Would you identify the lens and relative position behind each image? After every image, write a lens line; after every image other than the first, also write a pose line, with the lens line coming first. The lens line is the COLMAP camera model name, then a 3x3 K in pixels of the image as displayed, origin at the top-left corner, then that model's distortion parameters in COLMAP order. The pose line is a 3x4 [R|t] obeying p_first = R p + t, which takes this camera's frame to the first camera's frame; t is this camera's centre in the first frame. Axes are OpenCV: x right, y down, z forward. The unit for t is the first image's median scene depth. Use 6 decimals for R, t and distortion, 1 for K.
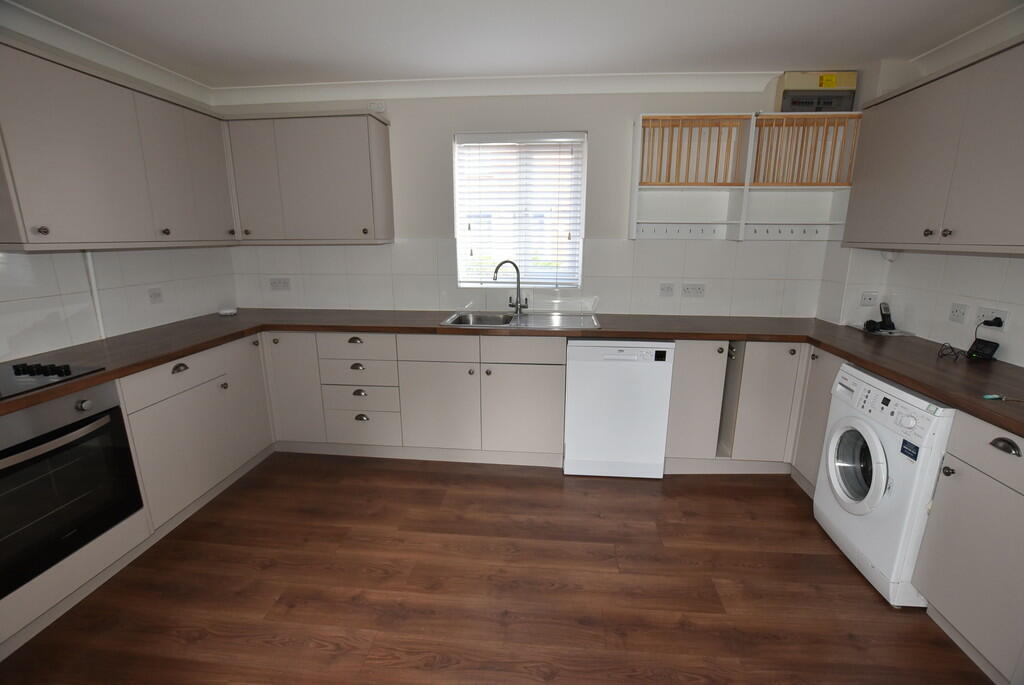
lens RADIAL K [[456.9, 0, 512.0], [0, 456.9, 342.5], [0, 0, 1]] dist [-0.024153, 0.000871]
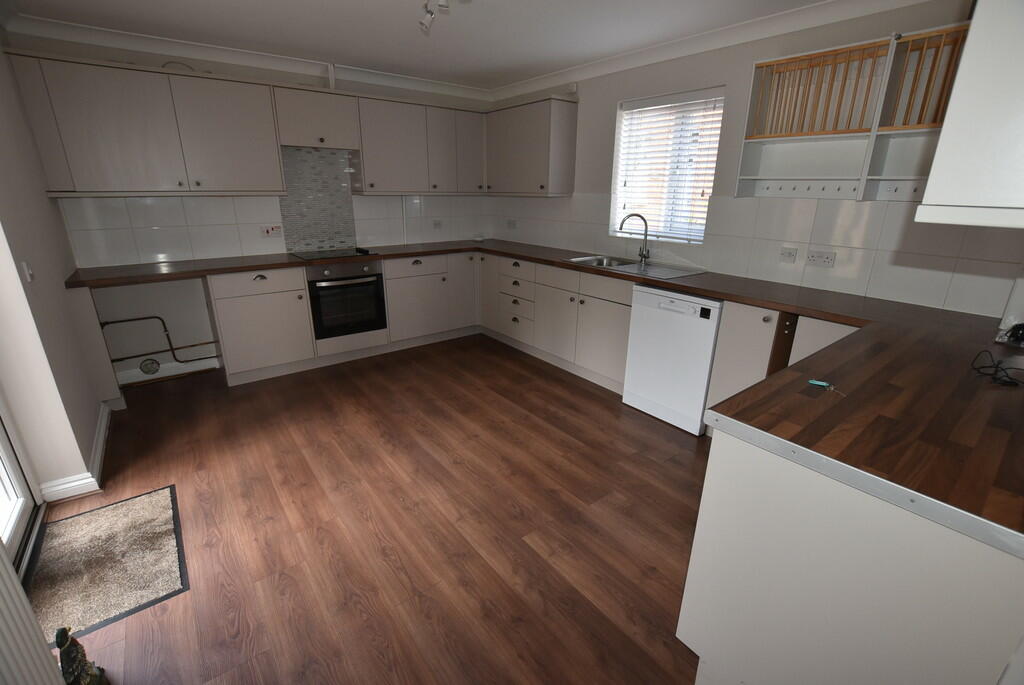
lens RADIAL K [[456.9, 0, 512.0], [0, 456.9, 342.5], [0, 0, 1]] dist [-0.024153, 0.000871]
pose [[0.676978, 0.237689, -0.696566, 0.714879], [-0.178407, 0.971187, 0.158008, 0.009158], [0.714053, 0.017304, 0.699878, -0.013697]]
